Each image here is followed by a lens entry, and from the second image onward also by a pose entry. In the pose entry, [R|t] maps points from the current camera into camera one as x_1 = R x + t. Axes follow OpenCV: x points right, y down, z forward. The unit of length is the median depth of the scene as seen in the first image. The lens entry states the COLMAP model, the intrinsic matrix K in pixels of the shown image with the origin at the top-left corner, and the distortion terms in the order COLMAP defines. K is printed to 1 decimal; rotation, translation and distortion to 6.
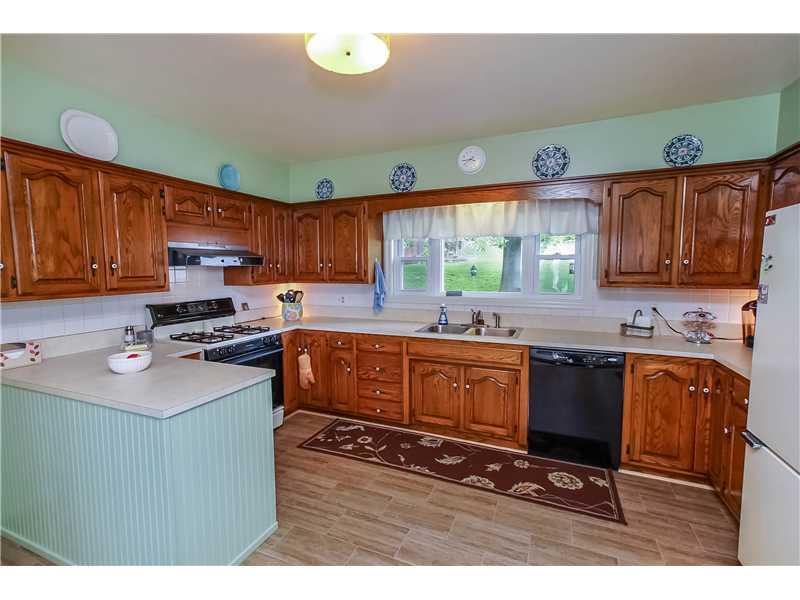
lens RADIAL K [[374.3, 0, 396.0], [0, 374.3, 298.8], [0, 0, 1]] dist [-0.010613, 0.019005]
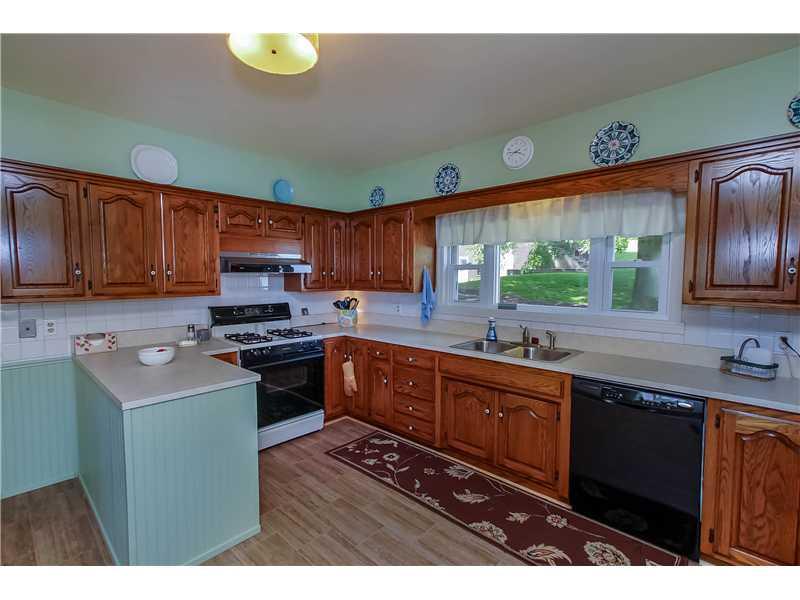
lens RADIAL K [[374.3, 0, 396.0], [0, 374.3, 298.8], [0, 0, 1]] dist [-0.010613, 0.019005]
pose [[0.942653, 0.028217, -0.332578, 0.248104], [-0.035663, 0.999231, -0.016306, -0.009564], [0.331862, 0.027231, 0.942935, 0.105642]]
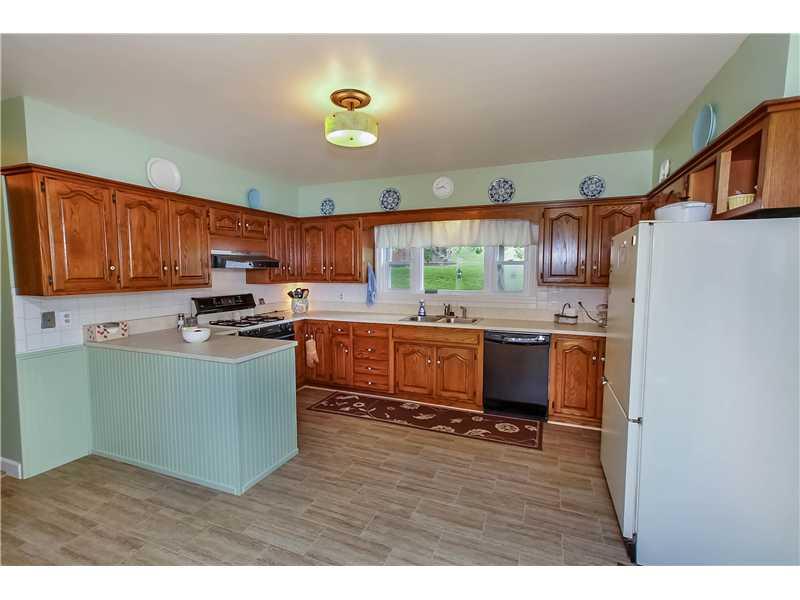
lens RADIAL K [[374.3, 0, 396.0], [0, 374.3, 298.8], [0, 0, 1]] dist [-0.010613, 0.019005]
pose [[0.999815, 0.004607, 0.018652, 0.018702], [-0.004469, 0.999962, -0.007423, 0.025193], [-0.018686, 0.007339, 0.999798, -0.305805]]
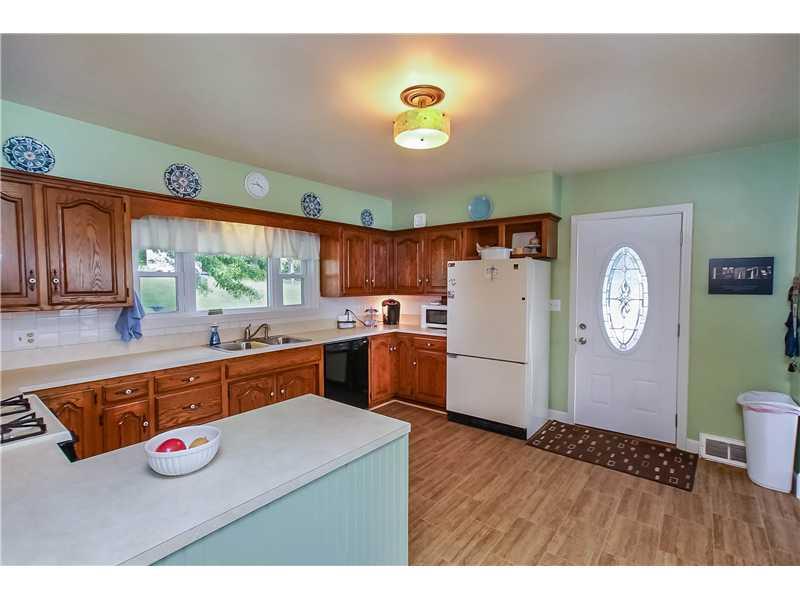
lens RADIAL K [[374.3, 0, 396.0], [0, 374.3, 298.8], [0, 0, 1]] dist [-0.010613, 0.019005]
pose [[0.280561, -0.037141, 0.959117, -0.784630], [0.083168, 0.996434, 0.014258, -0.026959], [-0.956226, 0.075768, 0.282650, 0.352808]]
